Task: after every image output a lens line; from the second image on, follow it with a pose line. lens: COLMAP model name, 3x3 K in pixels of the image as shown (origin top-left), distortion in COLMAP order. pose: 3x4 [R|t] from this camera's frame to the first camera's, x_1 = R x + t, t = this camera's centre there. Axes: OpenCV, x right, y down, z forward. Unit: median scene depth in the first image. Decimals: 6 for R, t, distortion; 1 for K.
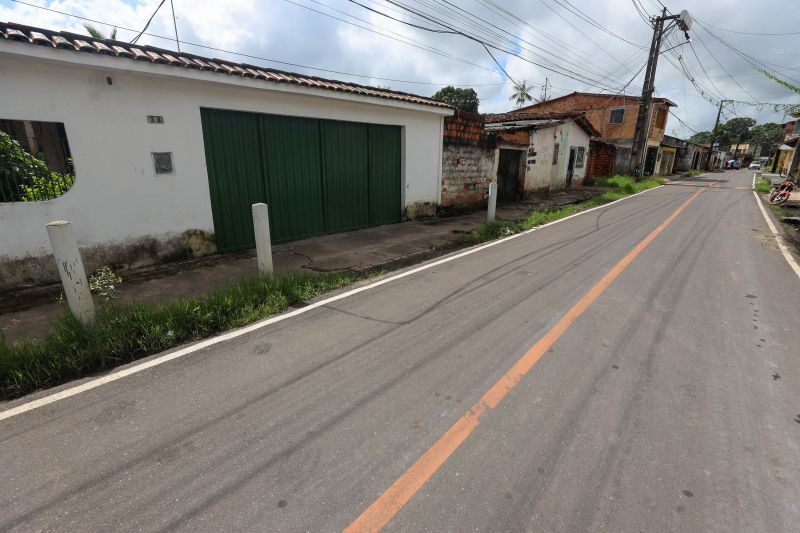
lens RADIAL K [[369.3, 0, 400.0], [0, 369.3, 266.5], [0, 0, 1]] dist [-0.038898, 0.012909]
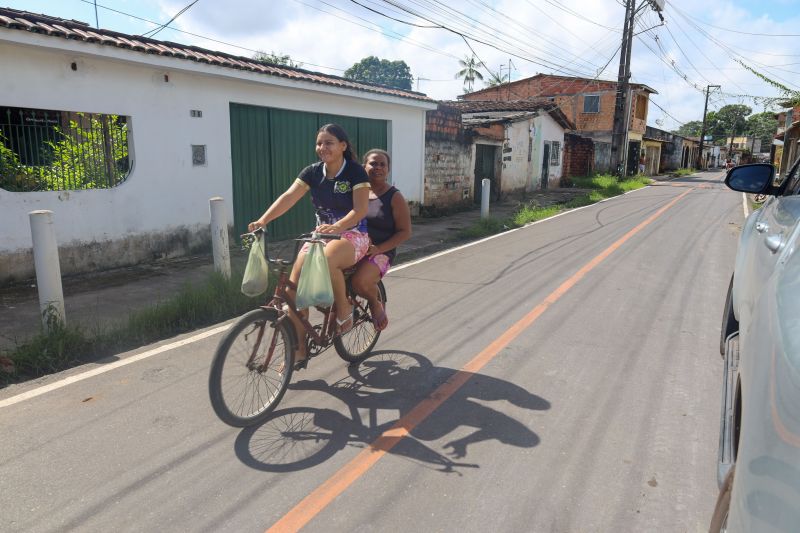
lens RADIAL K [[552.1, 0, 400.0], [0, 552.1, 266.5], [0, 0, 1]] dist [-0.003314, -0.003417]
pose [[0.981854, -0.030398, 0.187187, -0.150378], [0.046357, 0.995596, -0.081478, 0.068030], [-0.183886, 0.088677, 0.978939, -0.225793]]
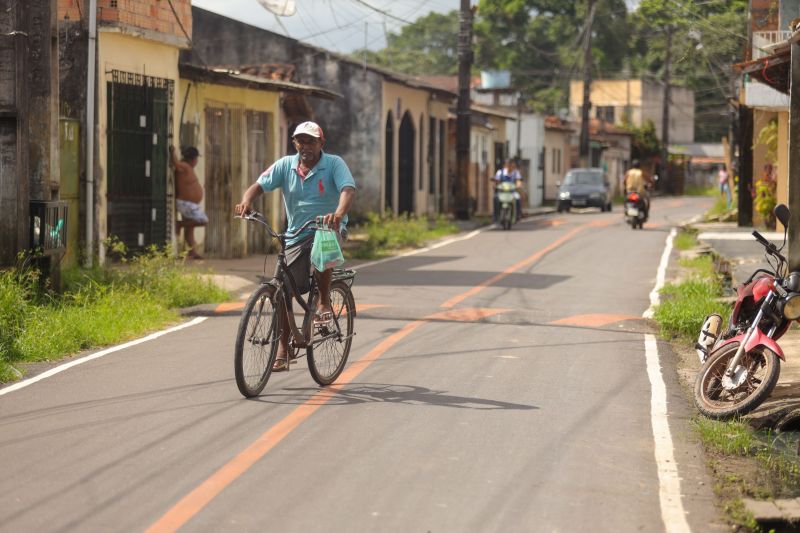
lens RADIAL K [[2637.2, 0, 400.0], [0, 2637.2, 266.5], [0, 0, 1]] dist [0.106164, 0.906790]
pose [[0.796370, -0.019560, 0.604493, 0.207883], [0.165871, 0.968218, -0.187192, -0.039493], [-0.581620, 0.249342, 0.774304, 0.142087]]
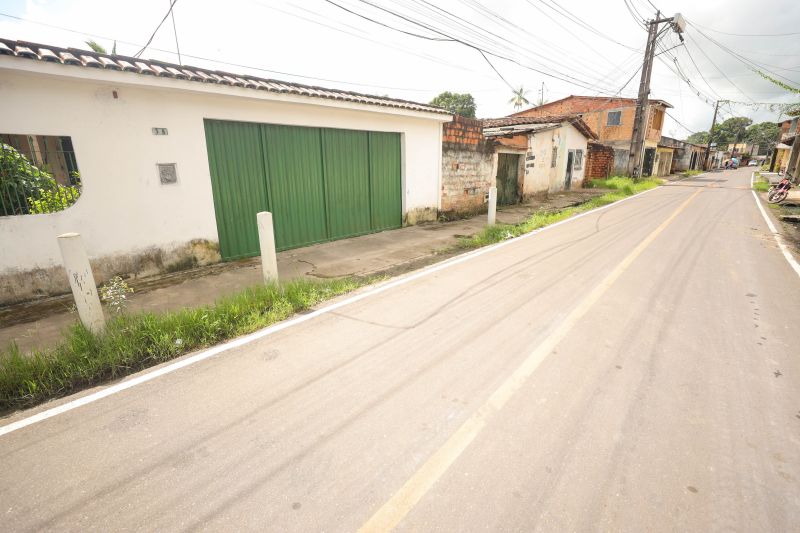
lens RADIAL K [[369.3, 0, 400.0], [0, 369.3, 266.5], [0, 0, 1]] dist [-0.038898, 0.012909]
pose [[0.999844, -0.017590, -0.001332, -0.002487], [0.017570, 0.999751, -0.013741, -0.000272], [0.001574, 0.013716, 0.999905, -0.004243]]
